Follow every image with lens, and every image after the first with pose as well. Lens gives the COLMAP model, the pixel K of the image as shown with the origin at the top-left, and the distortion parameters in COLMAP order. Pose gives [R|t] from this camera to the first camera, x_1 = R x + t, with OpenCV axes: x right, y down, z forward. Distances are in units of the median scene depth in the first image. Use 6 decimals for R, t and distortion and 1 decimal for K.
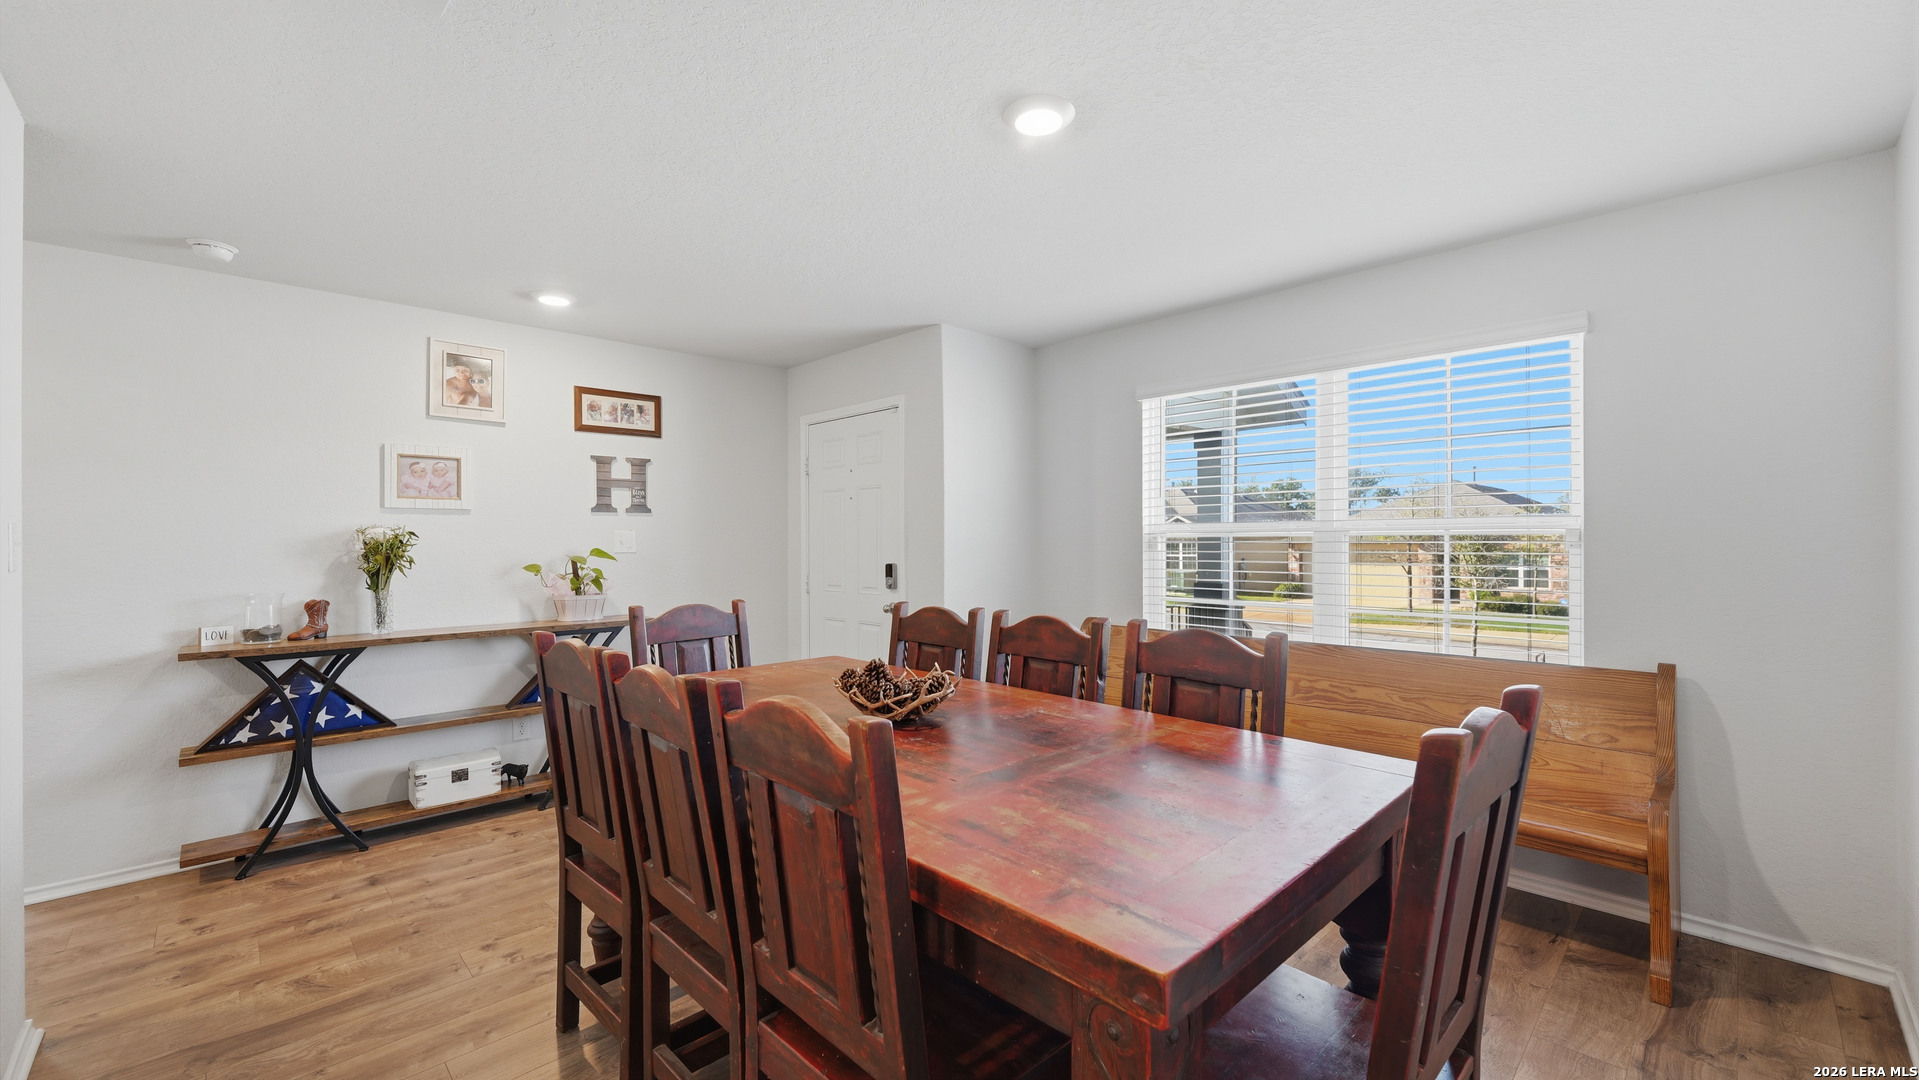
lens RADIAL K [[778.4, 0, 953.1], [0, 778.4, 530.4], [0, 0, 1]] dist [-0.000569, -0.000110]
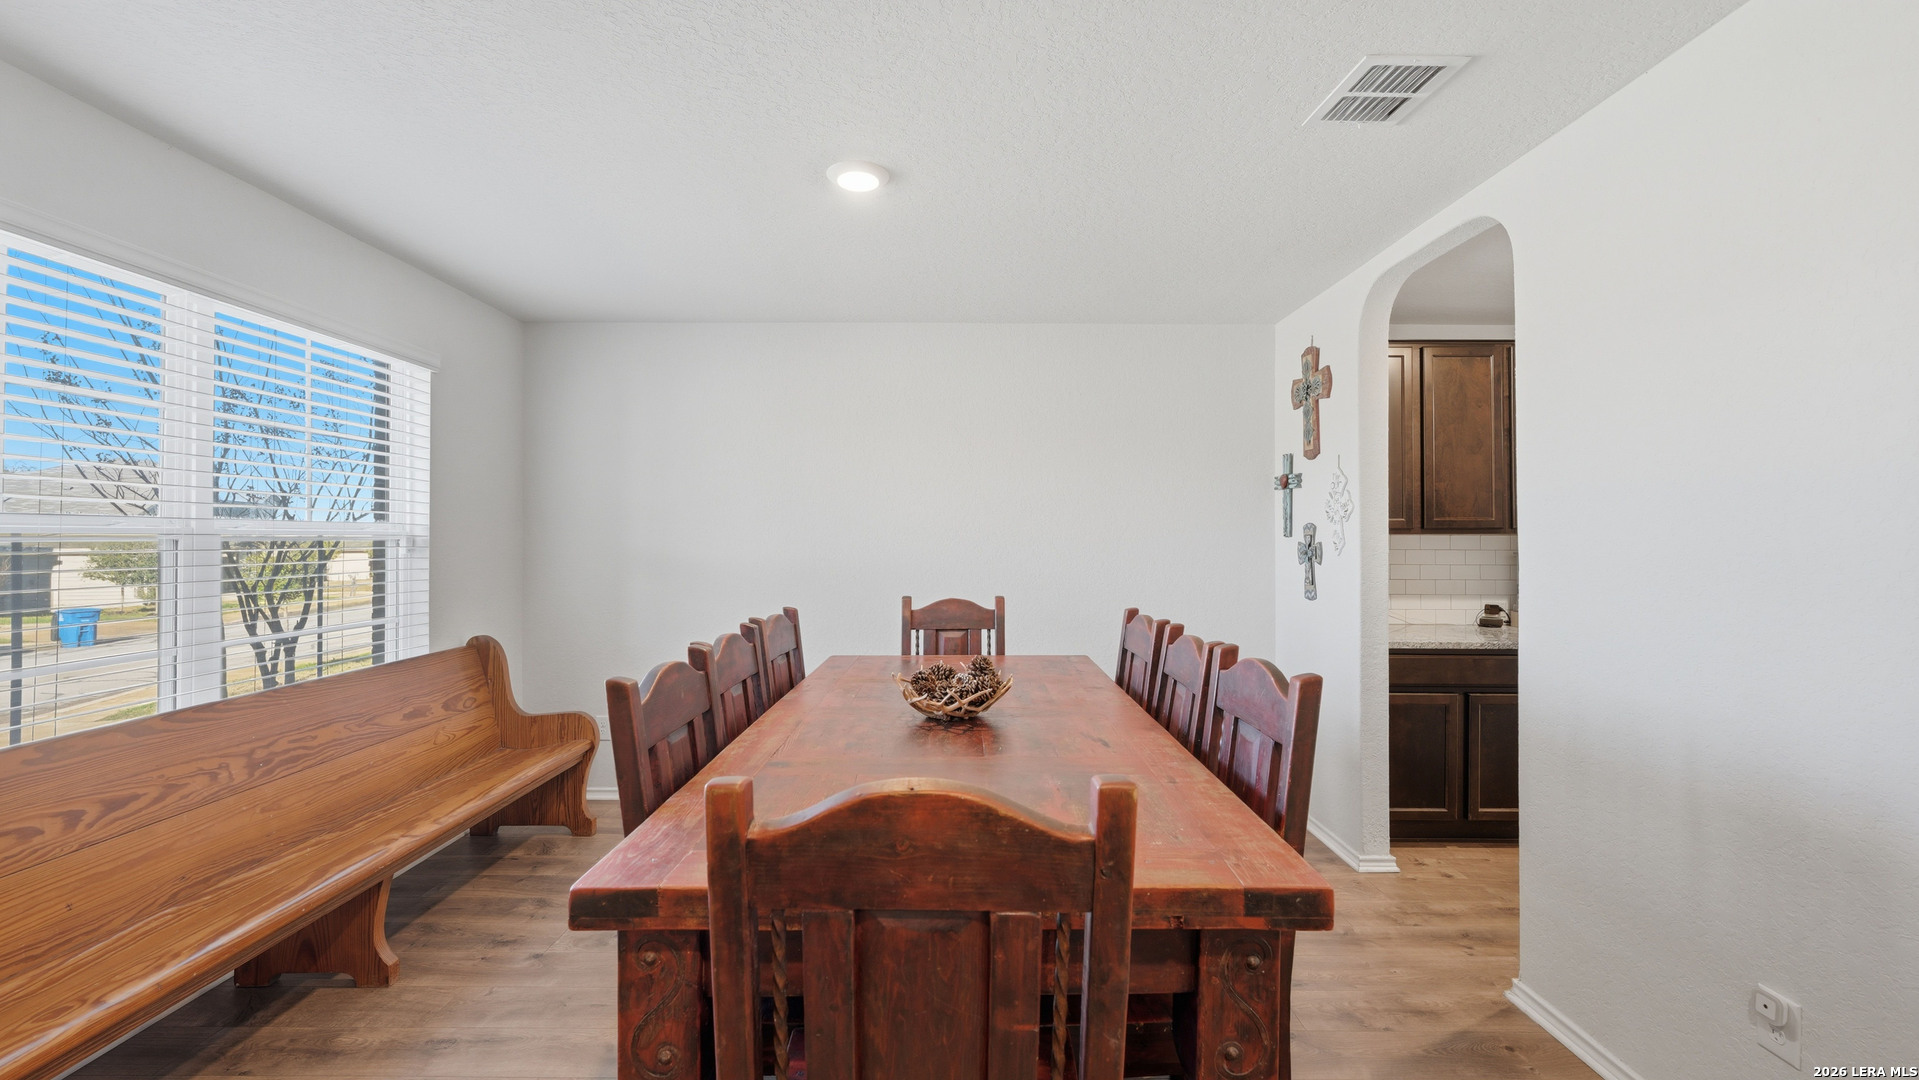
lens RADIAL K [[778.4, 0, 953.1], [0, 778.4, 530.4], [0, 0, 1]] dist [-0.000569, -0.000110]
pose [[-0.716452, 0.002925, 0.697630, -0.600916], [-0.011633, 0.999802, -0.016140, 0.001782], [-0.697539, -0.019679, -0.716276, 1.344507]]
